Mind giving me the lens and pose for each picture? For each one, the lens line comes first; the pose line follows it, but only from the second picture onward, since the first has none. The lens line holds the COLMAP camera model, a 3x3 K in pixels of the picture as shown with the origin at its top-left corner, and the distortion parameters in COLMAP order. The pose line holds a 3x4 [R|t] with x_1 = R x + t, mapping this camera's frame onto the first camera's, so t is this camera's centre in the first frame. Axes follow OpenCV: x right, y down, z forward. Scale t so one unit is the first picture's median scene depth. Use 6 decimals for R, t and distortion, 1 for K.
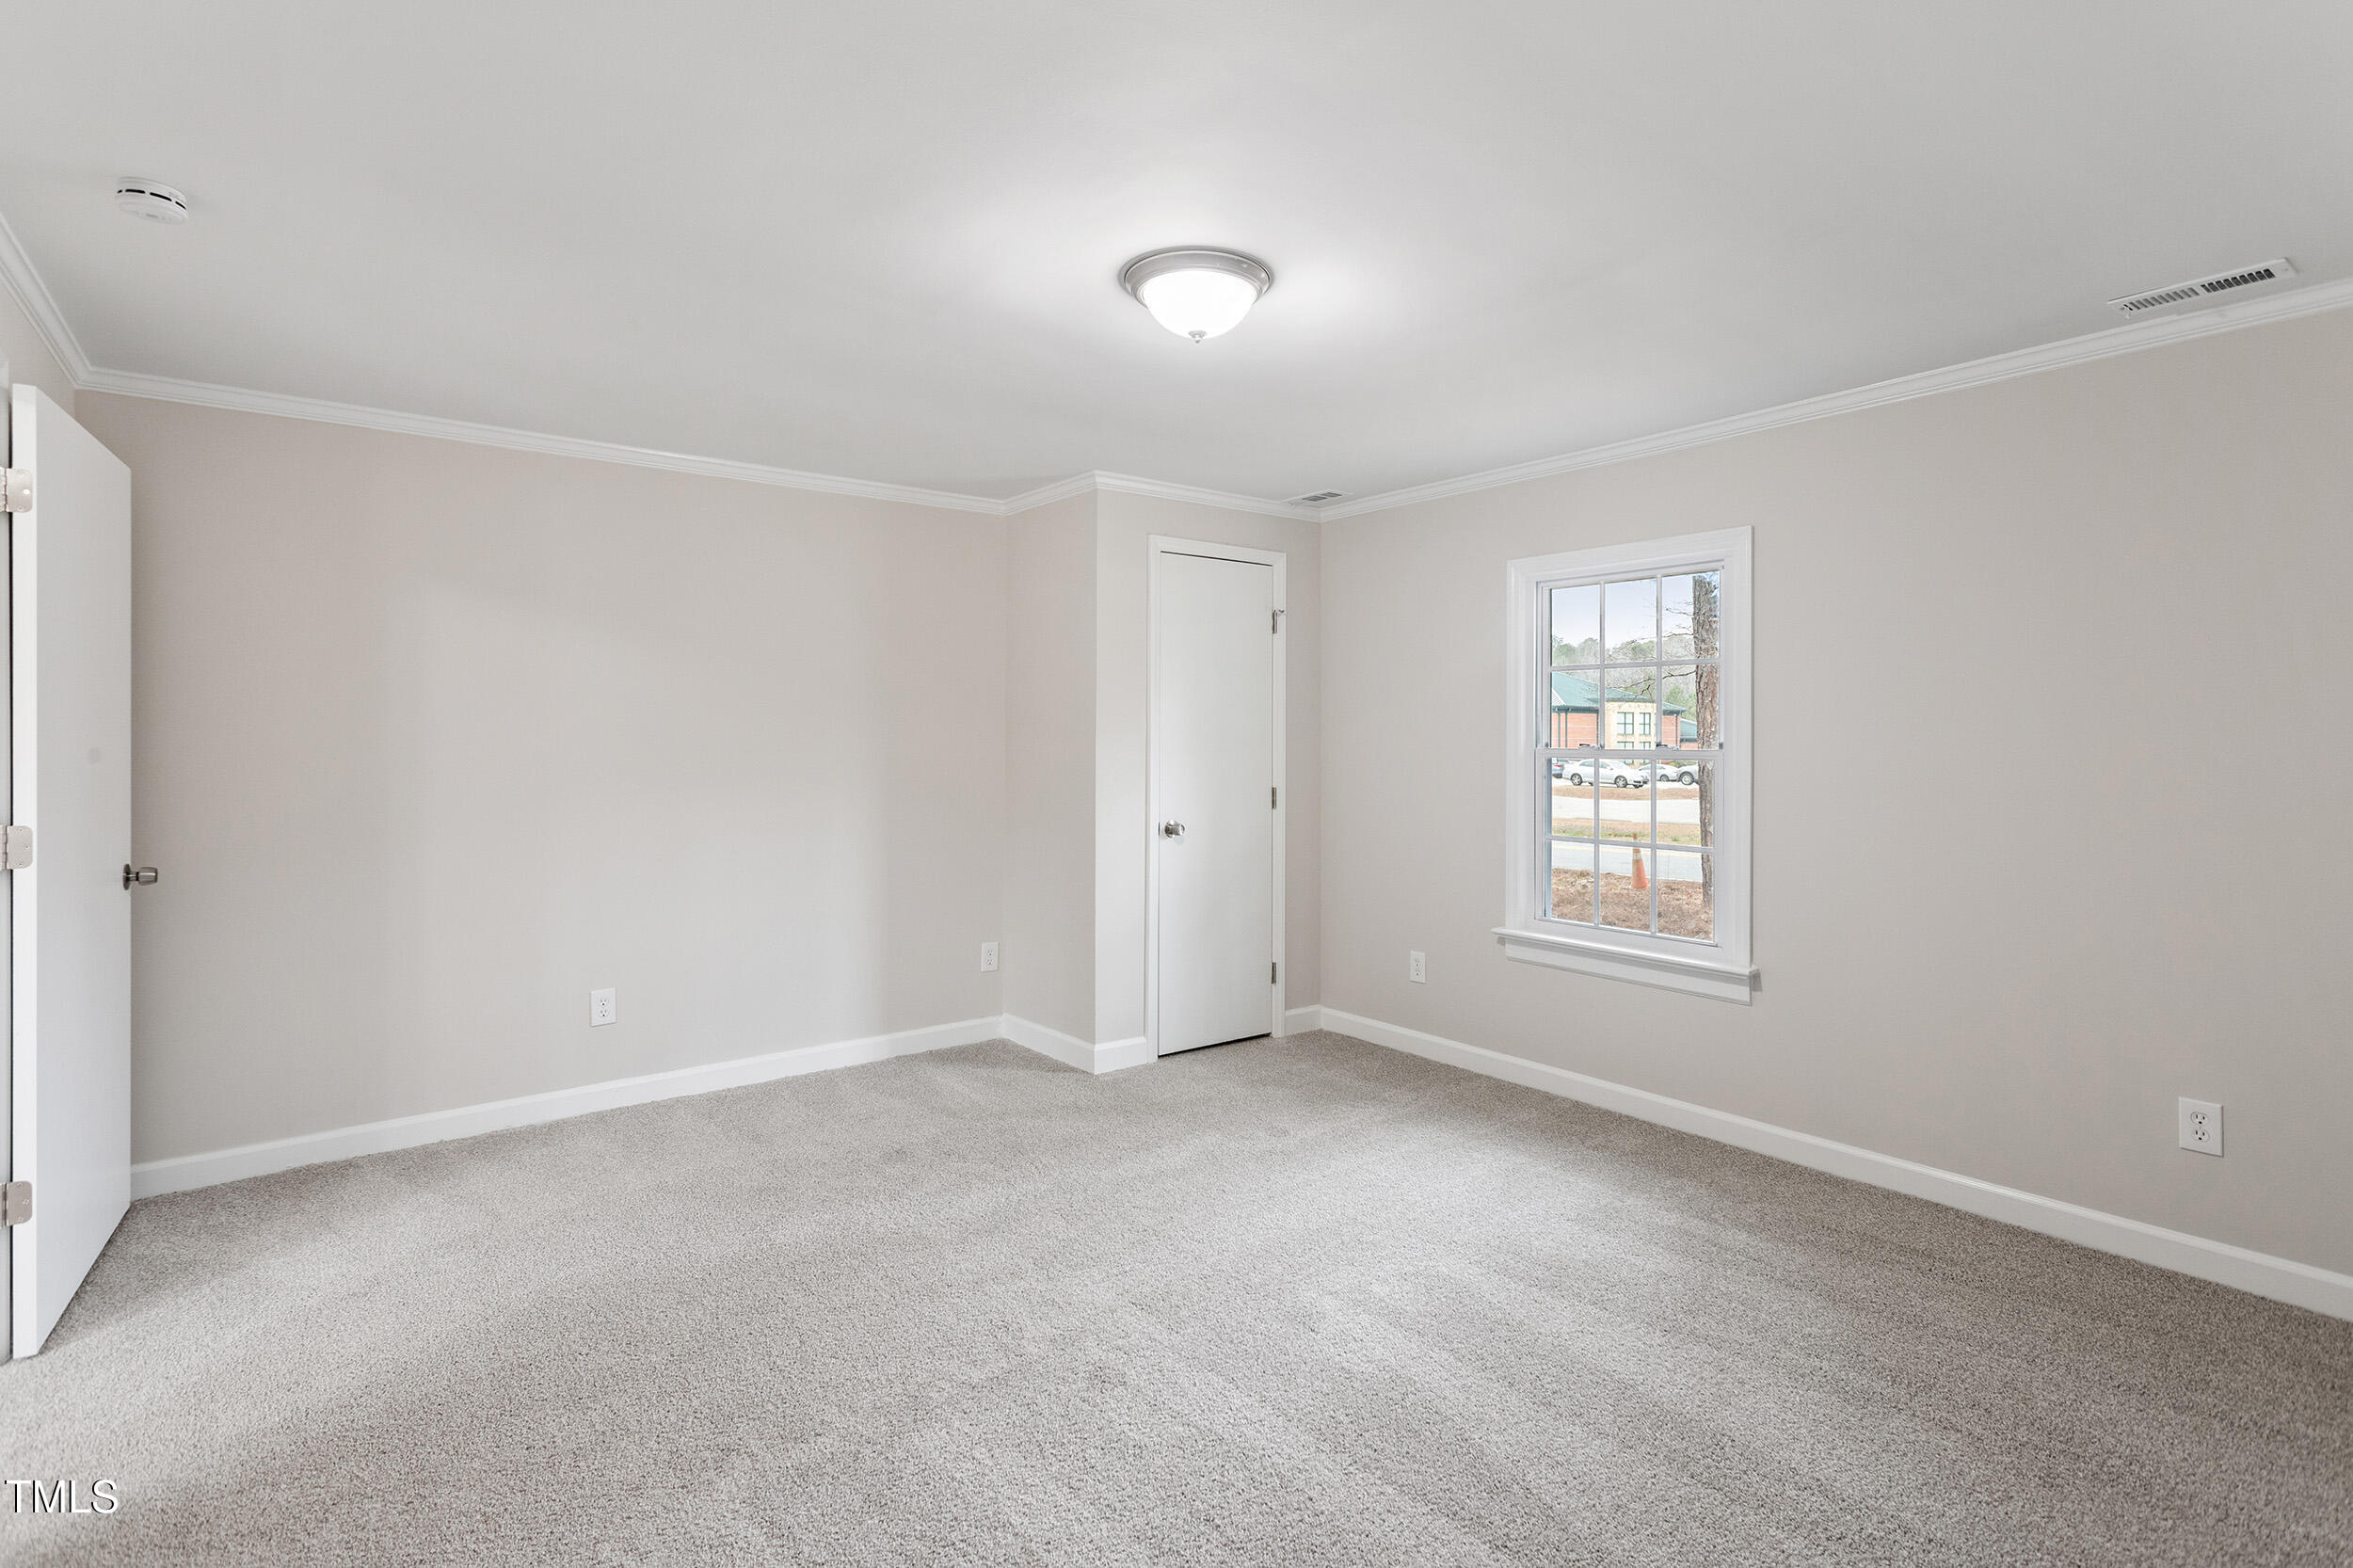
lens RADIAL K [[1122.9, 0, 1179.7], [0, 1122.9, 733.5], [0, 0, 1]] dist [-0.001585, -0.000322]
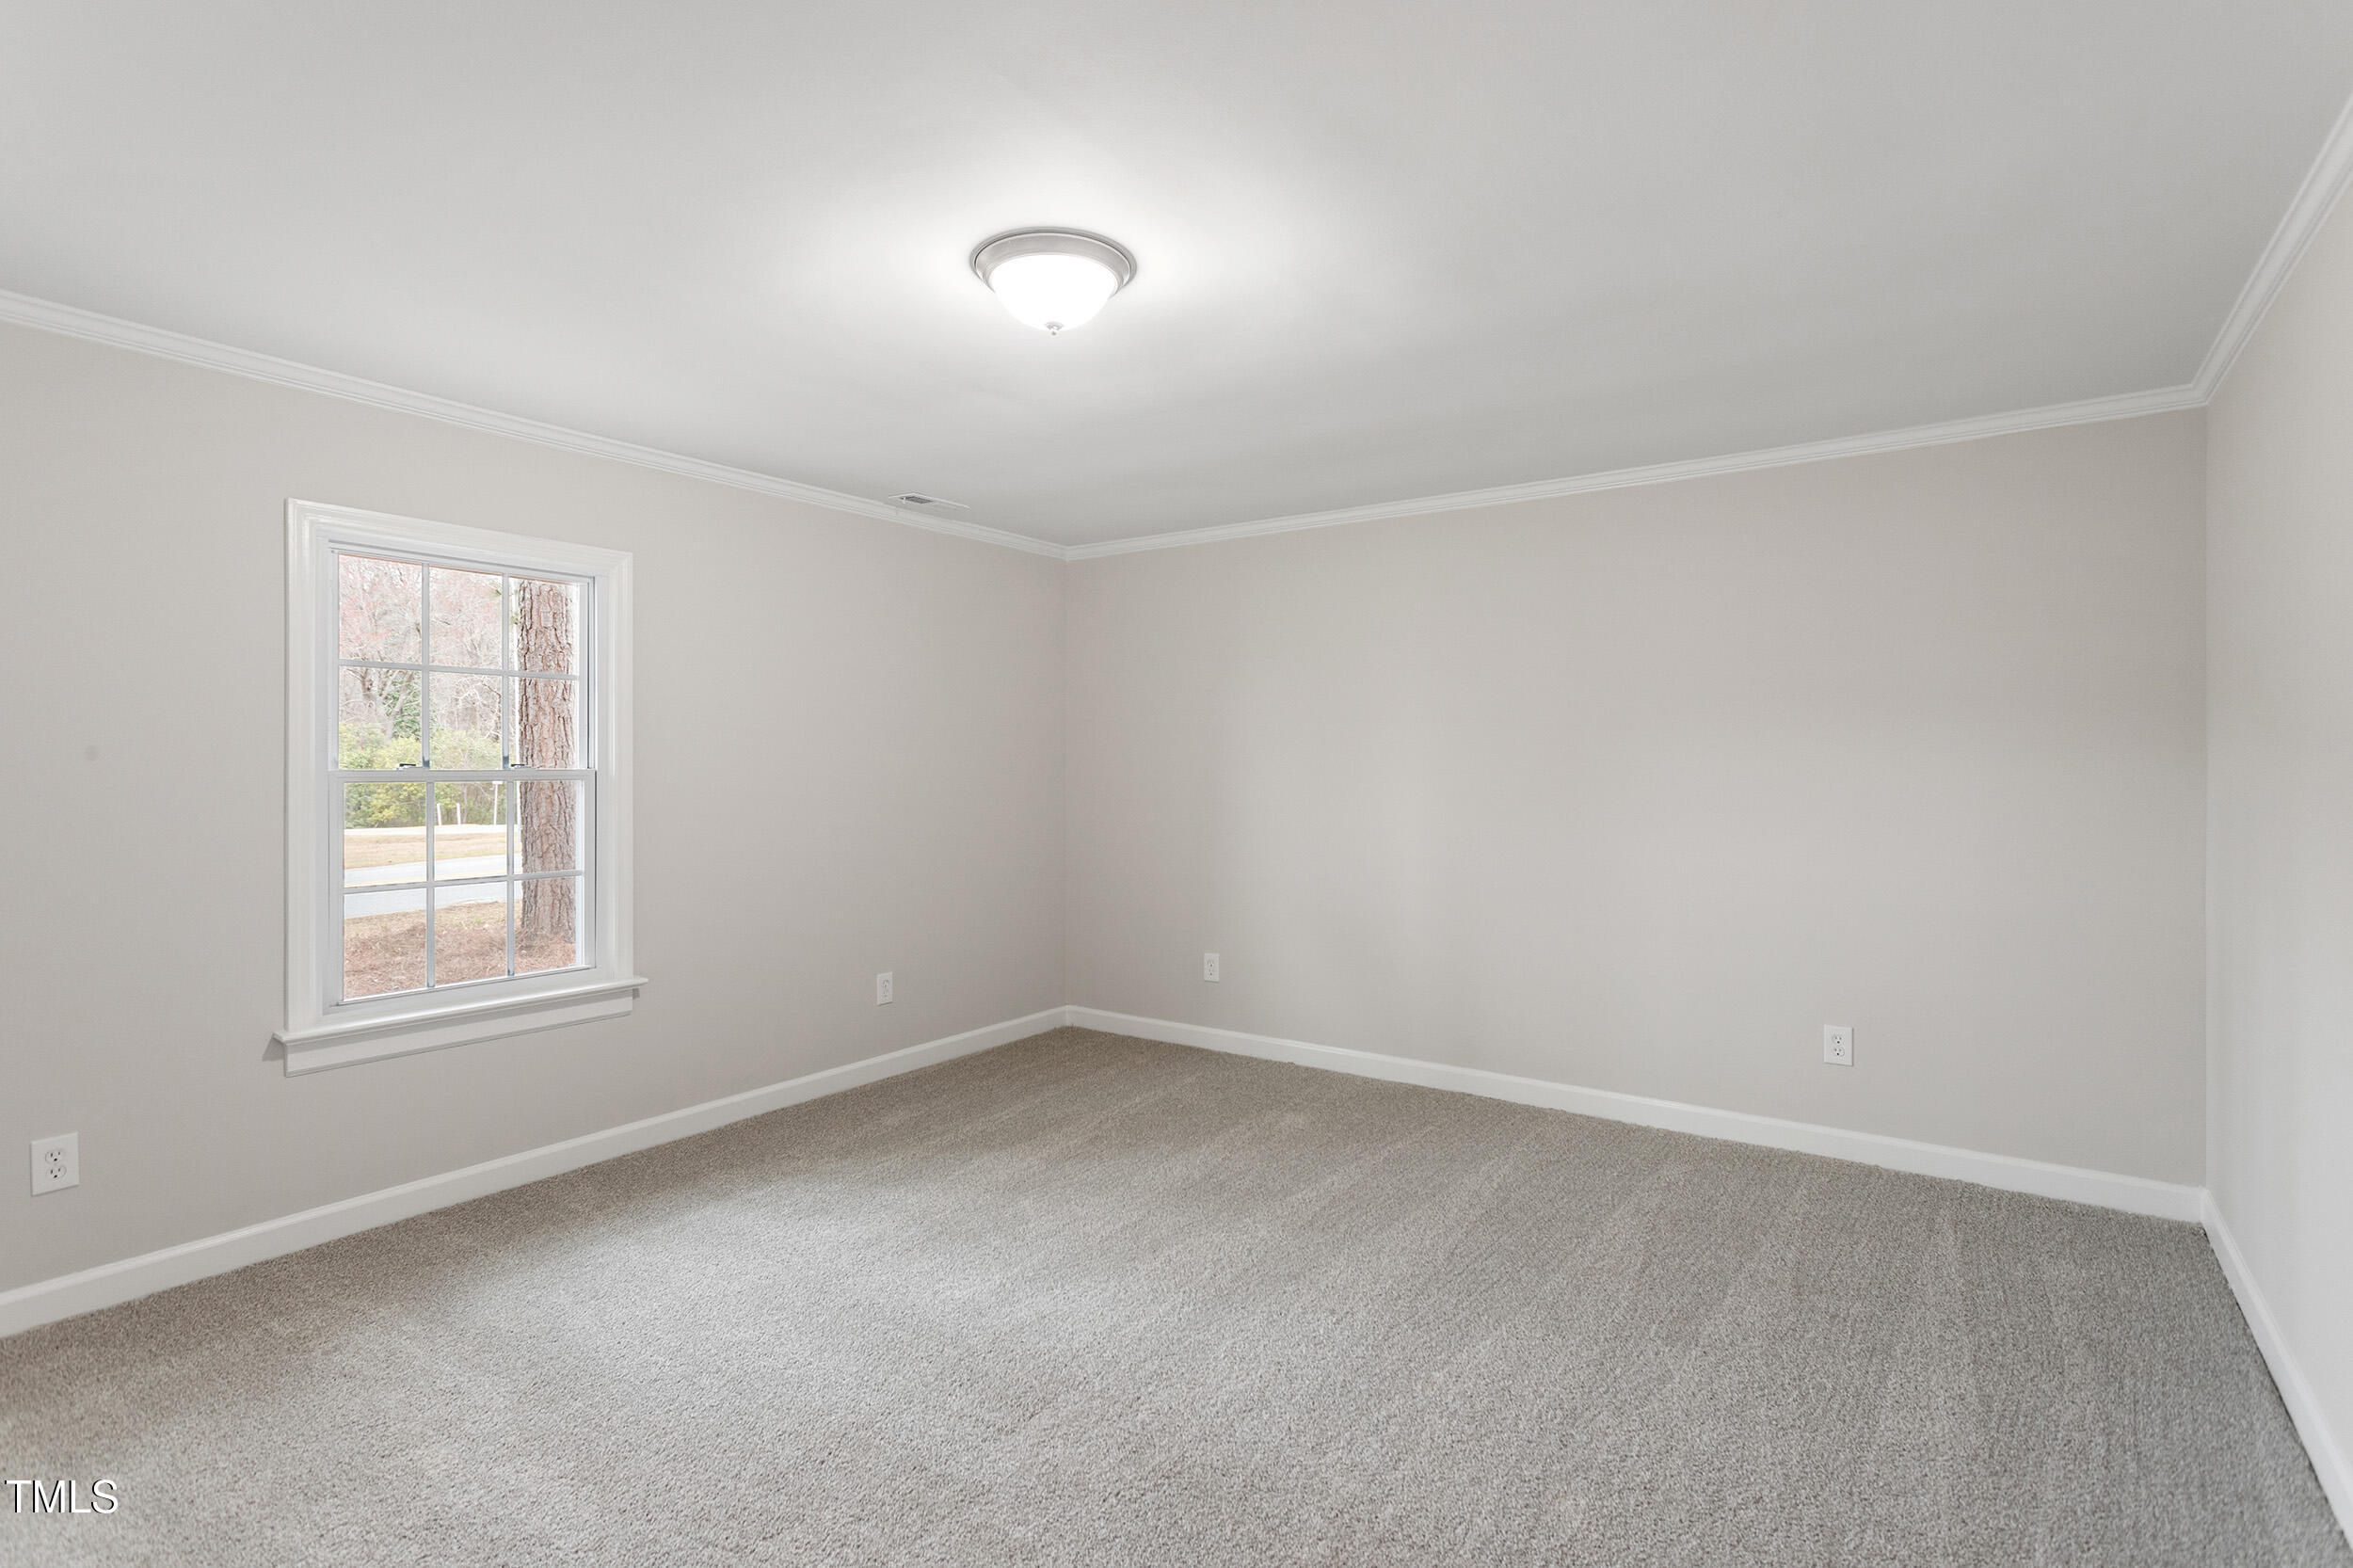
lens RADIAL K [[1146.9, 0, 1178.0], [0, 1146.9, 773.9], [0, 0, 1]] dist [0.013045, 0.000331]
pose [[-0.287920, -0.014823, 0.957540, -0.622479], [-0.007605, 0.999884, 0.013191, 0.002604], [-0.957624, -0.003484, -0.288000, 0.785908]]
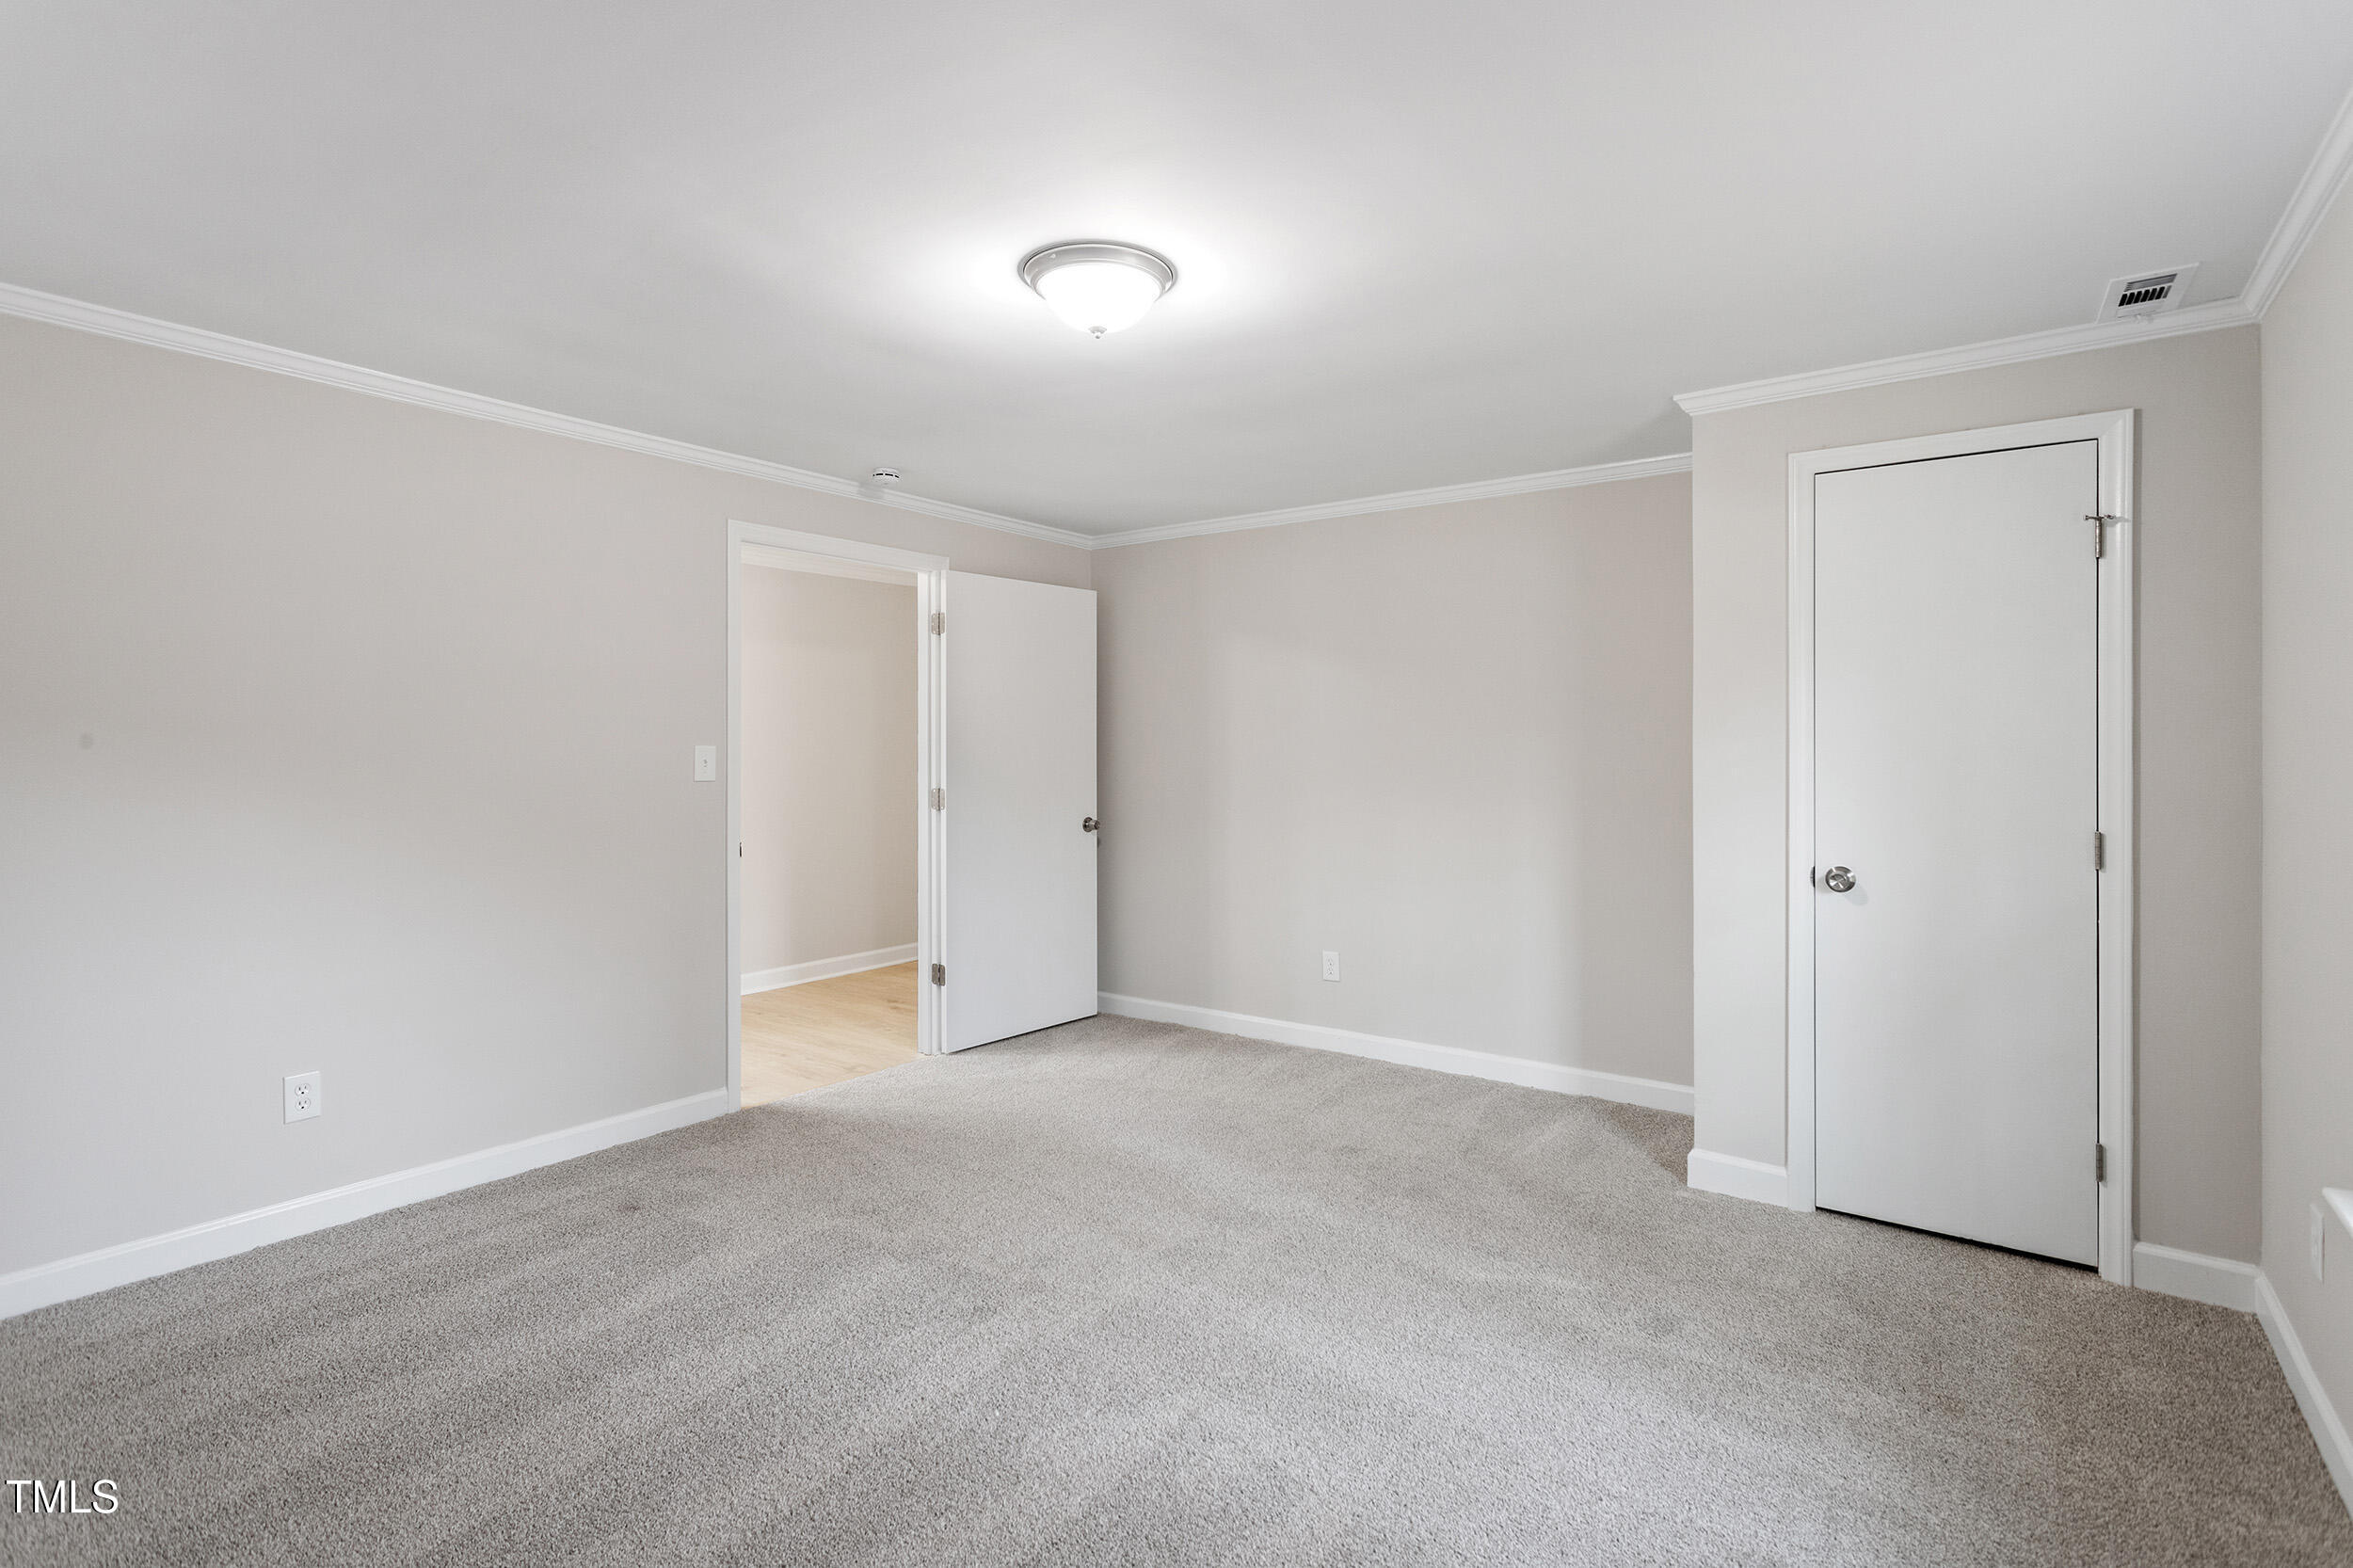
lens RADIAL K [[1141.5, 0, 1215.4], [0, 1141.5, 741.1], [0, 0, 1]] dist [-0.001632, -0.000244]
pose [[0.287496, -0.005539, -0.957766, 0.657725], [0.003672, 0.999982, -0.004681, 0.004510], [0.957775, -0.002171, 0.287512, 0.538667]]
